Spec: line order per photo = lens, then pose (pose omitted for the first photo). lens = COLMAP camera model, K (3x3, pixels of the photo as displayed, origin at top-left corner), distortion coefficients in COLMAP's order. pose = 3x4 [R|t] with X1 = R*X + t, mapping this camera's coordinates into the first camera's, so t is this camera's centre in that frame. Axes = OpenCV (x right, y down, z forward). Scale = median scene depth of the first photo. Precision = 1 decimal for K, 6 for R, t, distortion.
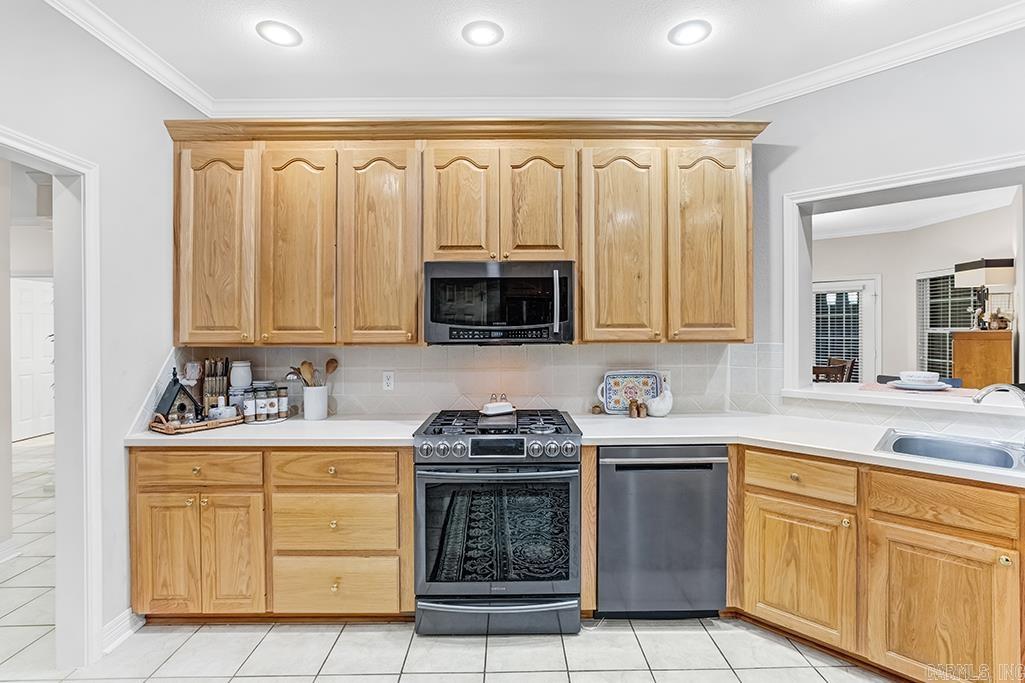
lens RADIAL K [[473.6, 0, 519.4], [0, 473.6, 334.1], [0, 0, 1]] dist [-0.048674, 0.020933]
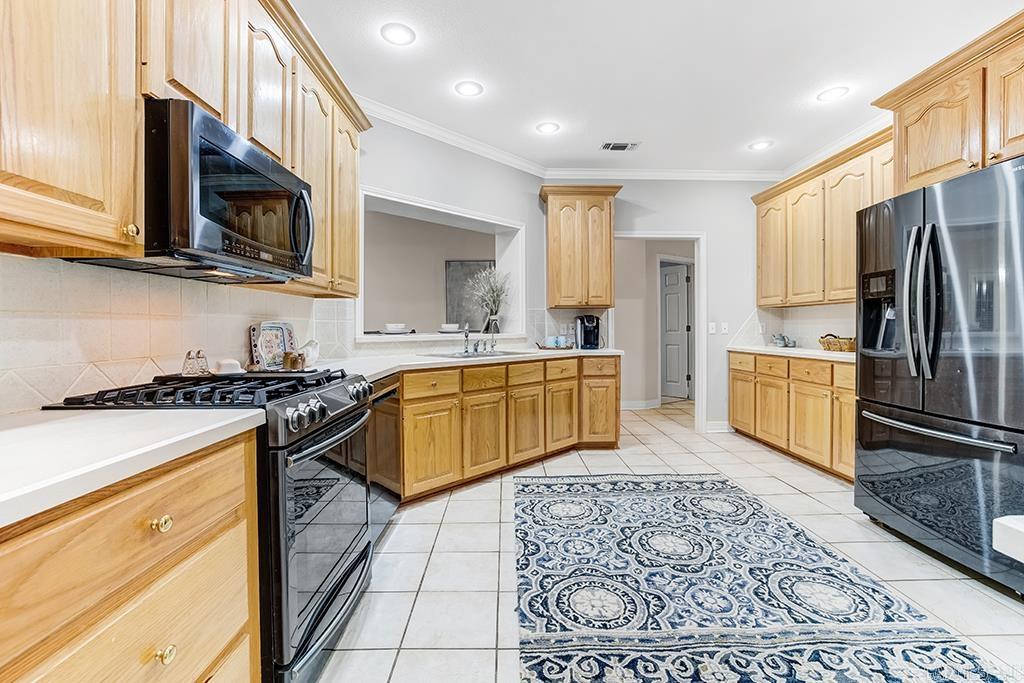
lens RADIAL K [[442.1, 0, 516.5], [0, 442.1, 329.9], [0, 0, 1]] dist [-0.021545, 0.000085]
pose [[-0.002175, -0.002397, 0.999995, -0.668444], [0.009676, 0.999950, 0.002418, 0.107006], [-0.999951, 0.009681, -0.002152, 0.599686]]
